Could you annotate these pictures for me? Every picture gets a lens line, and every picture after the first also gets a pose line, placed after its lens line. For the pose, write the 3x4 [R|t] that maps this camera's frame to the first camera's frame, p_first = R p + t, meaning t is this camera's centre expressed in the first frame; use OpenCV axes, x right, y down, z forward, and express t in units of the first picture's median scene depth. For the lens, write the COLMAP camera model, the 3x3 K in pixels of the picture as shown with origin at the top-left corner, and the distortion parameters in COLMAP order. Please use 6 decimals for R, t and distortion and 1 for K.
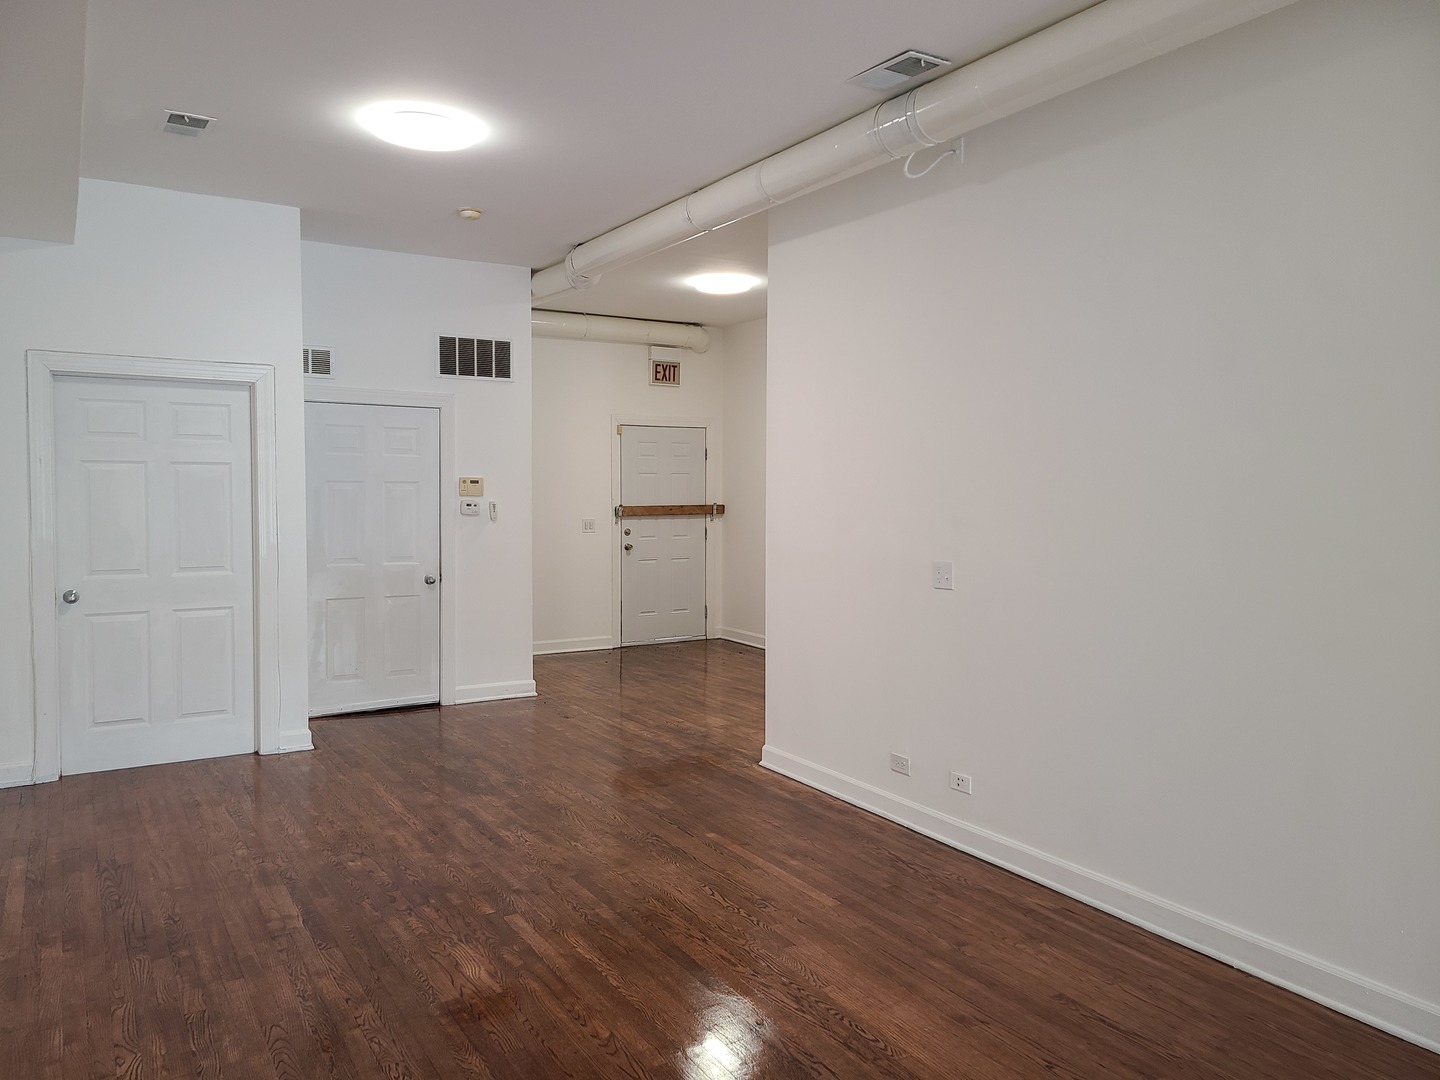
lens RADIAL K [[1072.1, 0, 720.0], [0, 1072.1, 540.0], [0, 0, 1]] dist [0.051958, -0.027256]
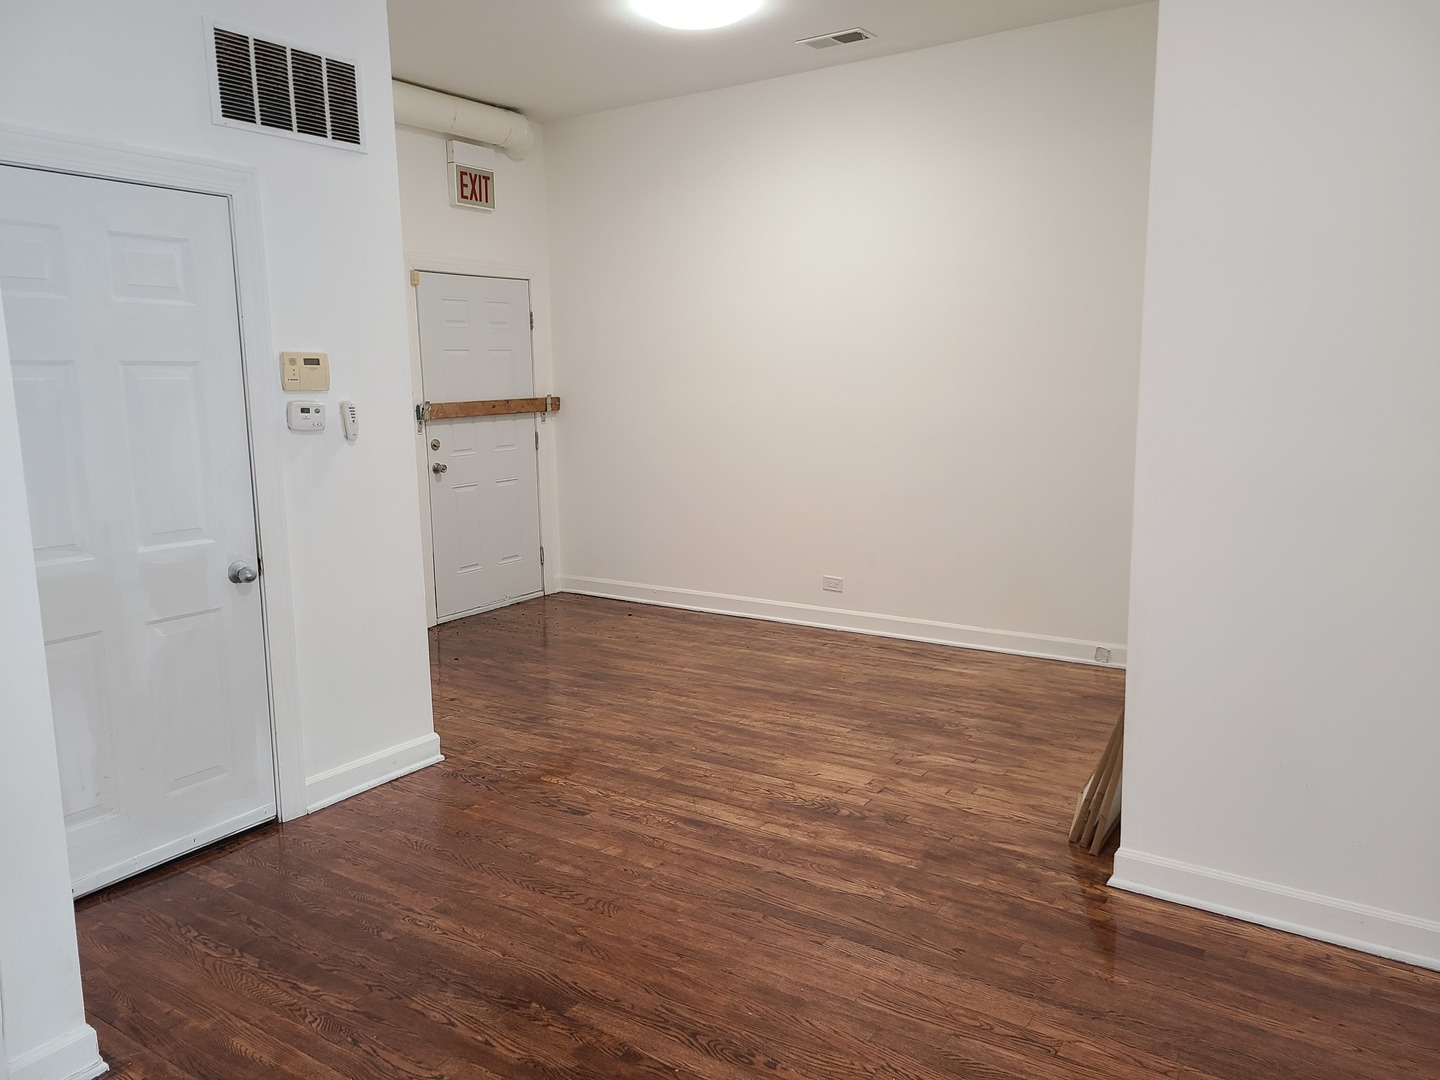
lens RADIAL K [[1072.1, 0, 720.0], [0, 1072.1, 540.0], [0, 0, 1]] dist [0.051958, -0.027256]
pose [[0.911645, -0.086115, 0.401855, -0.248760], [0.044503, 0.992736, 0.111778, -0.019480], [-0.408562, -0.084018, 0.908855, 0.453350]]
